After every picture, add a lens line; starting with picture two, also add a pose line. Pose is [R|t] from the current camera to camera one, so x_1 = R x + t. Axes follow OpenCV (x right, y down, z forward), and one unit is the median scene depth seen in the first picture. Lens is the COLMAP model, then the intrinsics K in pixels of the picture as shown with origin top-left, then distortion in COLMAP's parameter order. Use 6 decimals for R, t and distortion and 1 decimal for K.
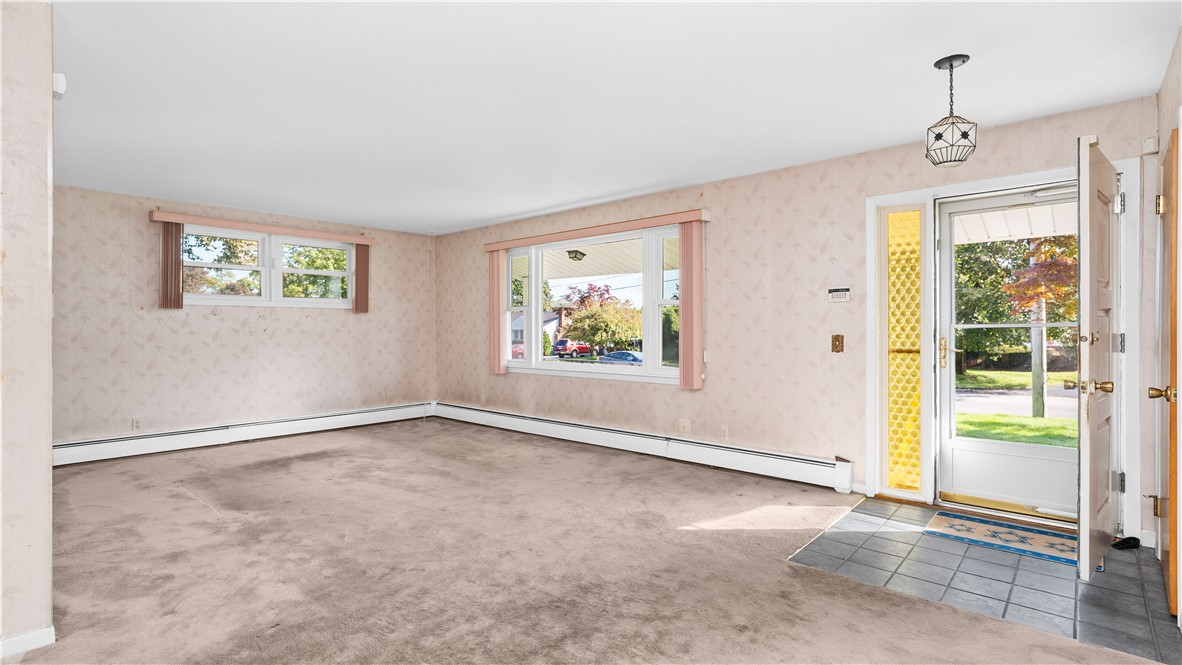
lens RADIAL K [[561.4, 0, 589.3], [0, 561.4, 326.5], [0, 0, 1]] dist [-0.001189, -0.000244]
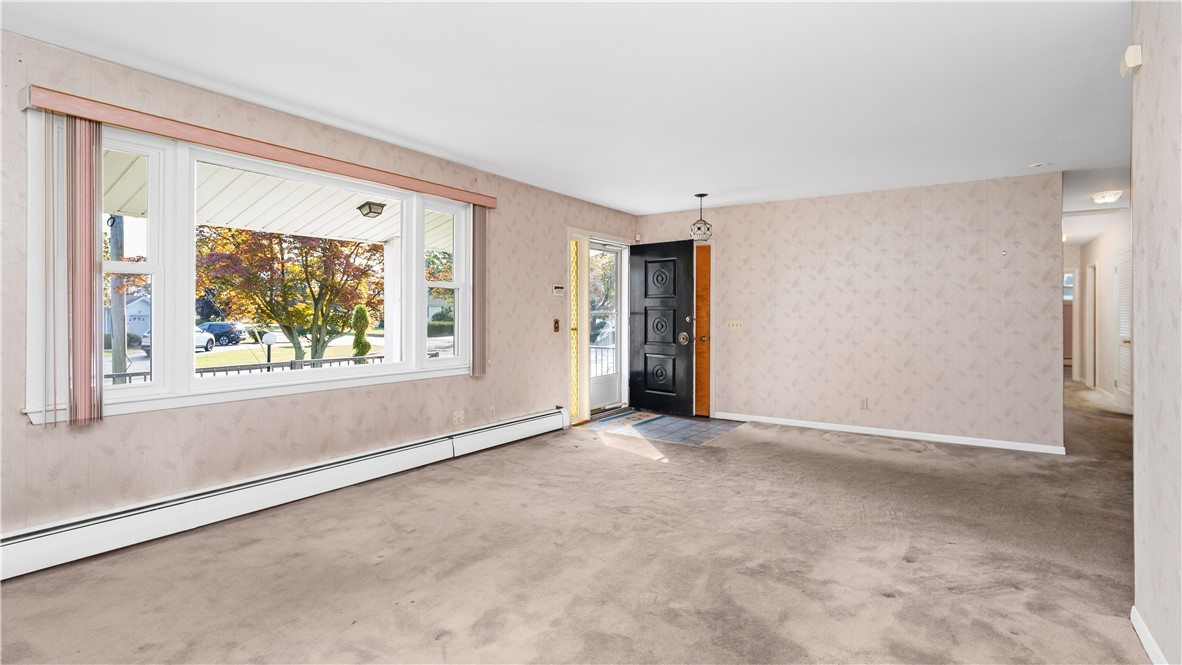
lens RADIAL K [[539.0, 0, 590.5], [0, 539.0, 315.8], [0, 0, 1]] dist [-0.000361, -0.000115]
pose [[-0.092506, 0.001863, 0.995710, -1.301507], [-0.003390, 0.999992, -0.002186, 0.012314], [-0.995706, -0.003578, -0.092499, 1.502384]]
